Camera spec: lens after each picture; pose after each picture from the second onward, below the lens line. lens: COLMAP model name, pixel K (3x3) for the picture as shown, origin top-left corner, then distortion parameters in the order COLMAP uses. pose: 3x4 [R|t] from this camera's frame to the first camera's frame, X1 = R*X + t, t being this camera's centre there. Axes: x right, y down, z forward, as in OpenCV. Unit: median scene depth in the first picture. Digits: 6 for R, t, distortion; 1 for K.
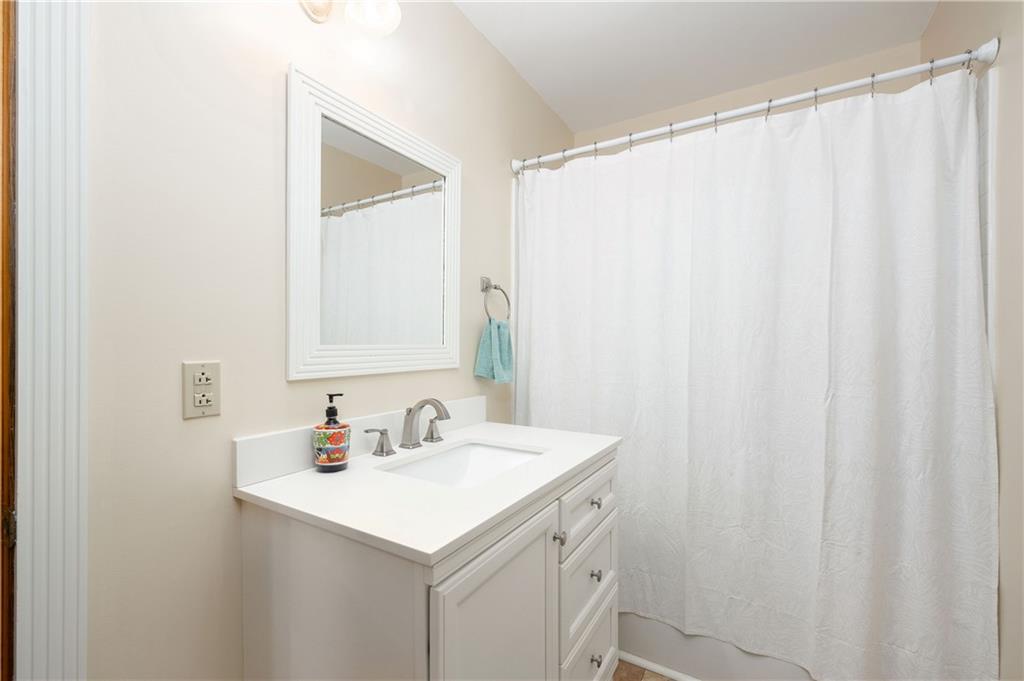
lens RADIAL K [[431.1, 0, 509.6], [0, 431.1, 345.6], [0, 0, 1]] dist [0.004466, -0.002635]
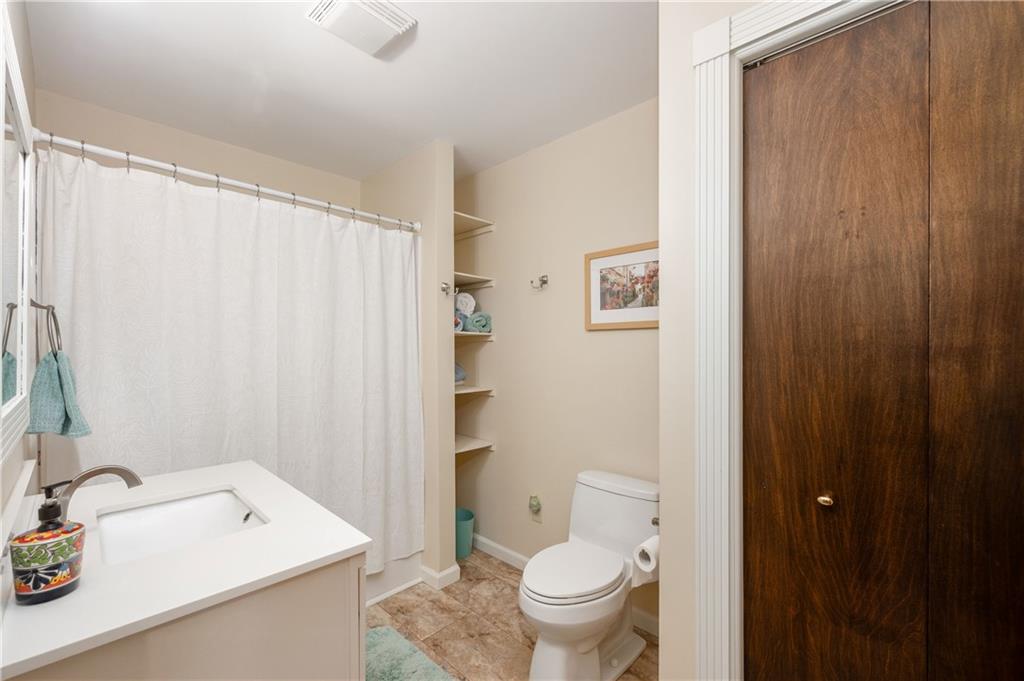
lens RADIAL K [[431.1, 0, 509.7], [0, 431.1, 344.1], [0, 0, 1]] dist [0.004466, -0.002635]
pose [[0.220062, 0.007501, 0.975457, -0.749461], [-0.000012, 0.999970, -0.007687, -0.089768], [-0.975486, 0.001680, 0.220056, 0.095396]]
